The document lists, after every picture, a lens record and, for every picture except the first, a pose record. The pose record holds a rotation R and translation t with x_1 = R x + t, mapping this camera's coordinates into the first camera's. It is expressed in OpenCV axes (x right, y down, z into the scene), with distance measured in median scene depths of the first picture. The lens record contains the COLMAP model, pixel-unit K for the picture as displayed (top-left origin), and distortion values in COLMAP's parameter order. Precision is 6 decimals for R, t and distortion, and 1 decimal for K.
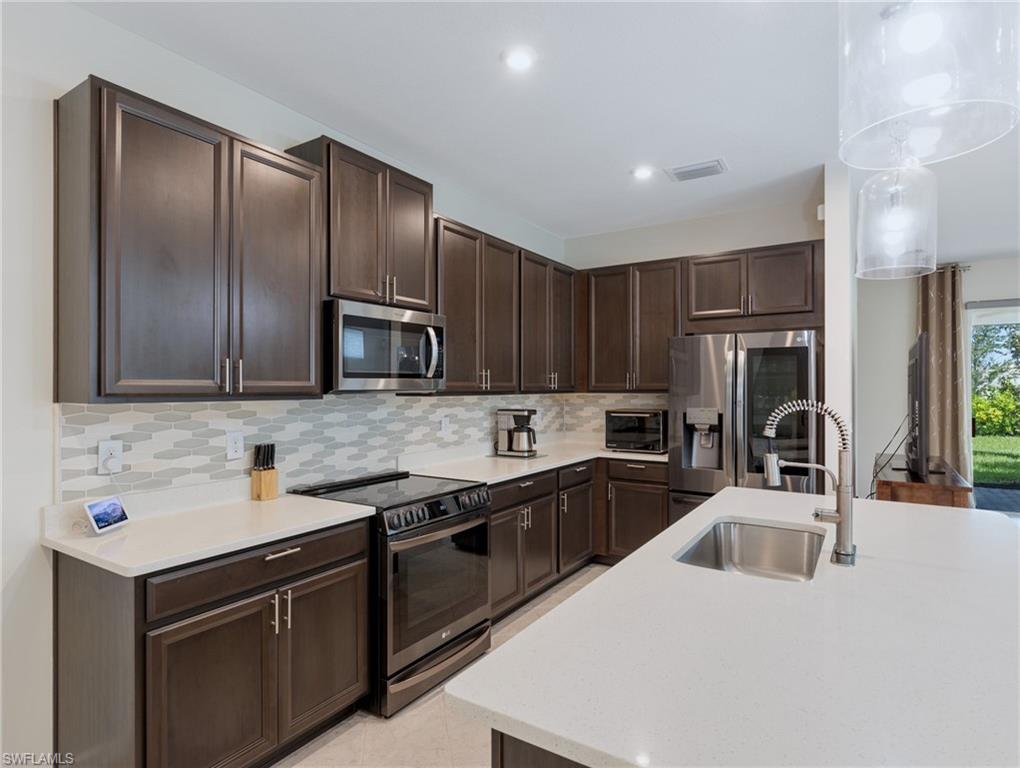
lens RADIAL K [[553.3, 0, 514.6], [0, 553.3, 385.9], [0, 0, 1]] dist [0.000371, -0.002468]
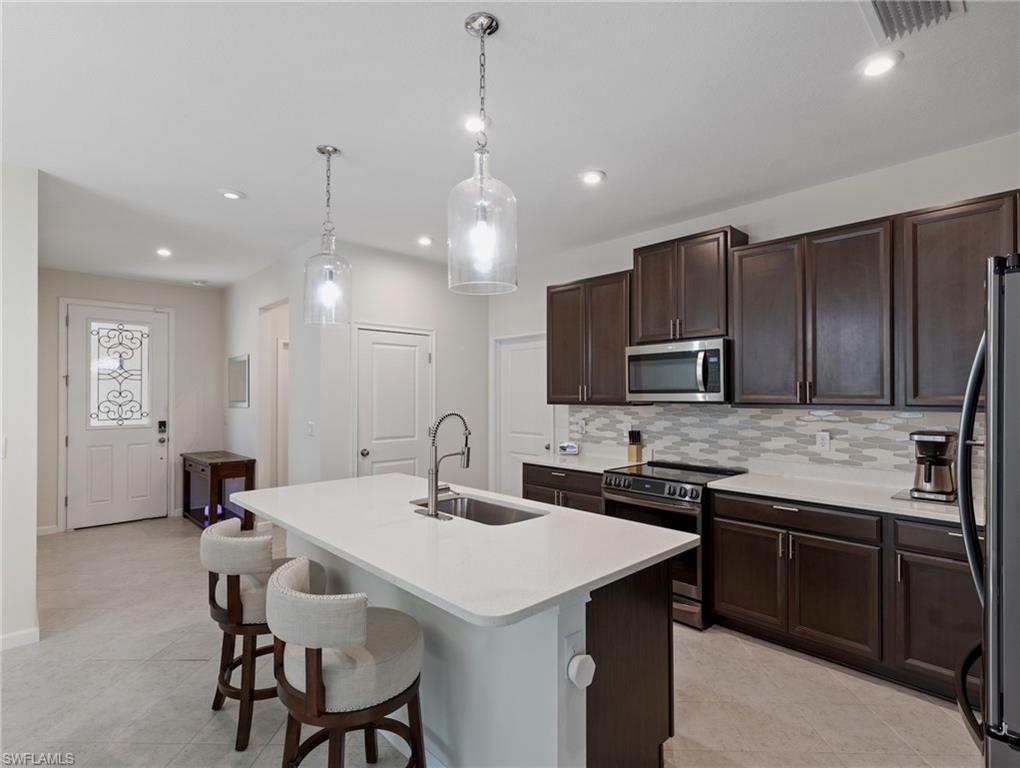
lens RADIAL K [[517.1, 0, 515.5], [0, 517.1, 389.5], [0, 0, 1]] dist [0.011211, -0.003903]
pose [[-0.238222, -0.007001, -0.971185, 0.891619], [0.003138, 0.999963, -0.007978, -0.010477], [0.971206, -0.004948, -0.238191, 0.725320]]
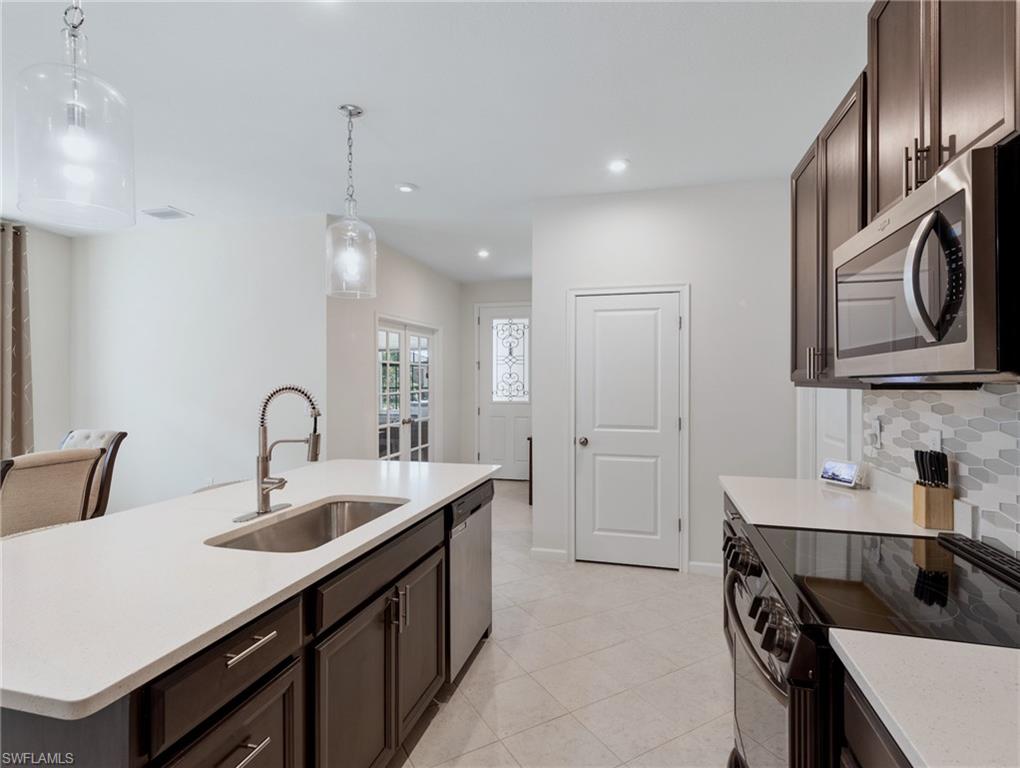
lens RADIAL K [[517.1, 0, 516.6], [0, 517.1, 378.8], [0, 0, 1]] dist [0.011211, -0.003903]
pose [[-0.950619, -0.001826, -0.310355, 0.198901], [-0.000135, 0.999985, -0.005469, 0.009799], [0.310361, -0.005157, -0.950605, 1.047891]]
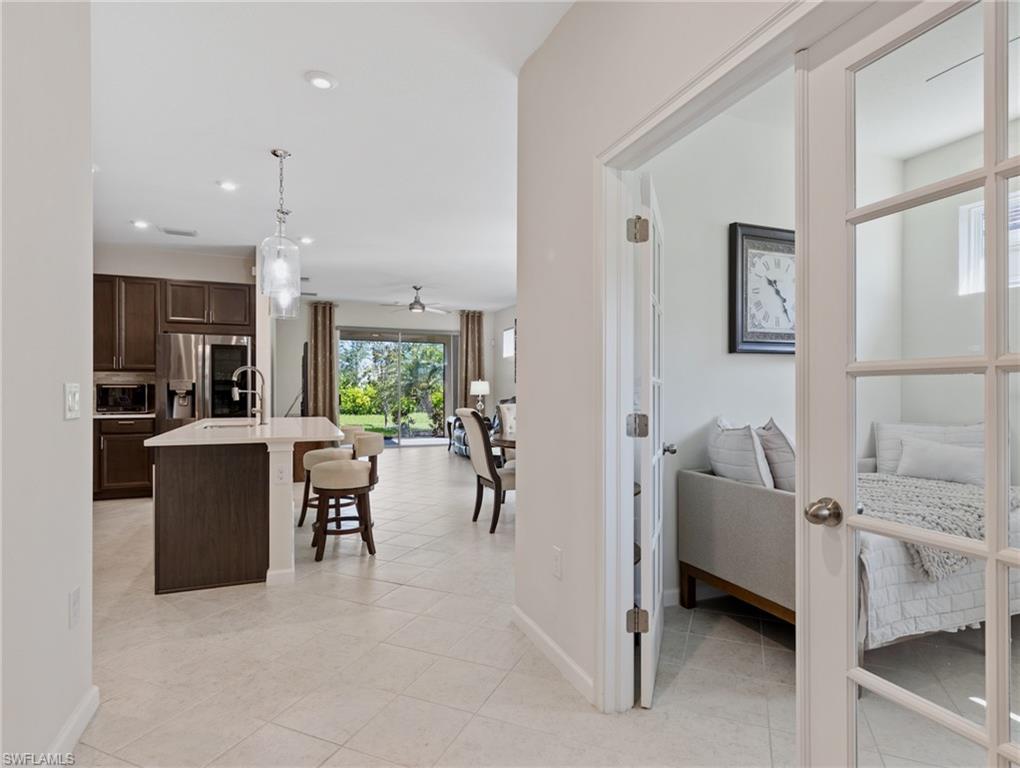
lens RADIAL K [[542.1, 0, 510.4], [0, 542.1, 388.6], [0, 0, 1]] dist [0.005176, -0.003967]
pose [[0.580773, 0.000503, 0.814065, -0.386919], [-0.005910, 0.999976, 0.003599, 0.054895], [-0.814044, -0.006901, 0.580763, -0.684857]]
